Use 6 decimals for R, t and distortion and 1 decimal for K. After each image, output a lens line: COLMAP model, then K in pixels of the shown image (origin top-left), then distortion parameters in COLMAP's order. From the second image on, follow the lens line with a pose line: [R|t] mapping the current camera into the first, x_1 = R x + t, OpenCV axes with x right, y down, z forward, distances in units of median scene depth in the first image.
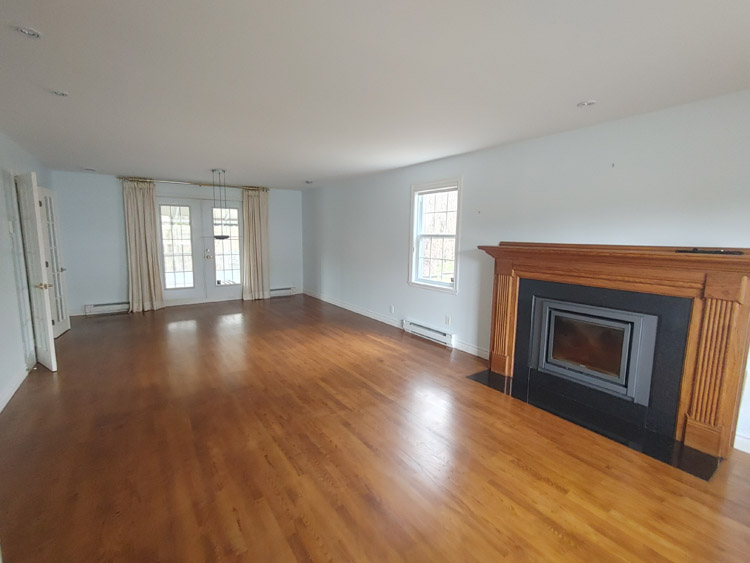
lens RADIAL K [[335.1, 0, 371.9], [0, 335.1, 278.5], [0, 0, 1]] dist [-0.000877, -0.000385]
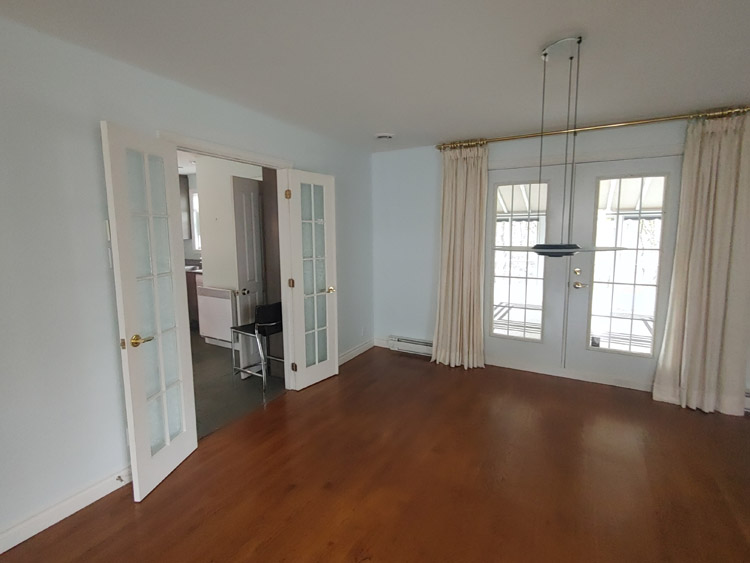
lens RADIAL K [[335.1, 0, 390.0], [0, 335.1, 268.4], [0, 0, 1]] dist [-0.000877, -0.000385]
pose [[0.459577, 0.078936, -0.884623, -0.191039], [-0.117031, 0.992740, 0.027784, -0.069831], [0.880394, 0.090760, 0.465478, 0.539885]]
